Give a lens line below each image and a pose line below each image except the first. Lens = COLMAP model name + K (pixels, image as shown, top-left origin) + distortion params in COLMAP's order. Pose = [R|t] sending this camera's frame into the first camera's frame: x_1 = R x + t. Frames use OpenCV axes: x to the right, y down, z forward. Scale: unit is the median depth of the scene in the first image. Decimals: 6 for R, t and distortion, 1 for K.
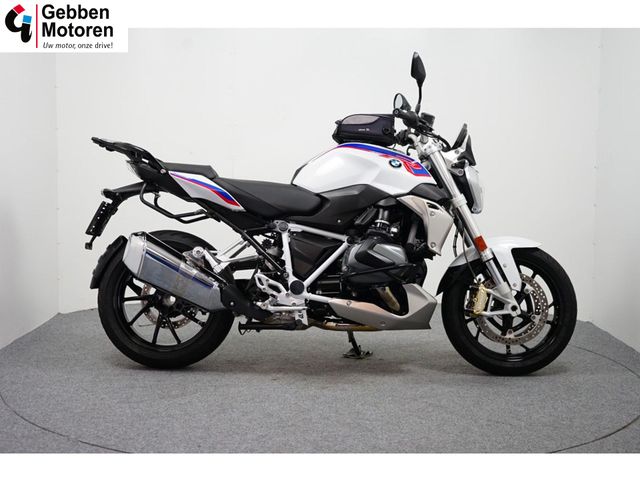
lens RADIAL K [[950.2, 0, 320.0], [0, 950.2, 240.0], [0, 0, 1]] dist [0.005558, -0.002859]
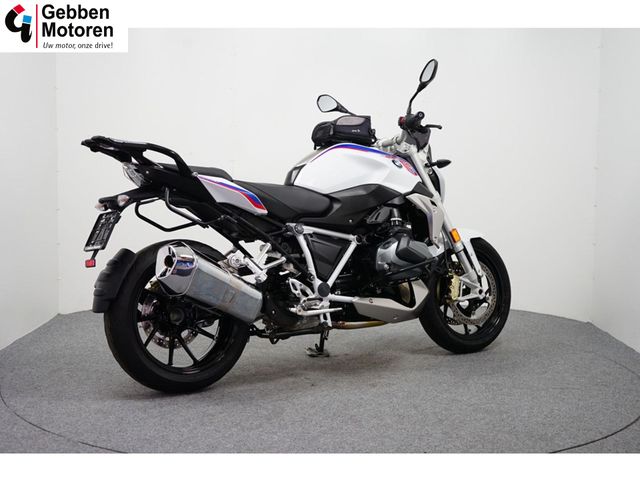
lens RADIAL K [[950.2, 0, 320.0], [0, 950.2, 240.0], [0, 0, 1]] dist [0.005558, -0.002859]
pose [[0.812608, -0.054682, 0.580239, -0.592944], [0.053005, 0.998397, 0.019856, -0.021436], [-0.580395, 0.014620, 0.814204, 0.194057]]
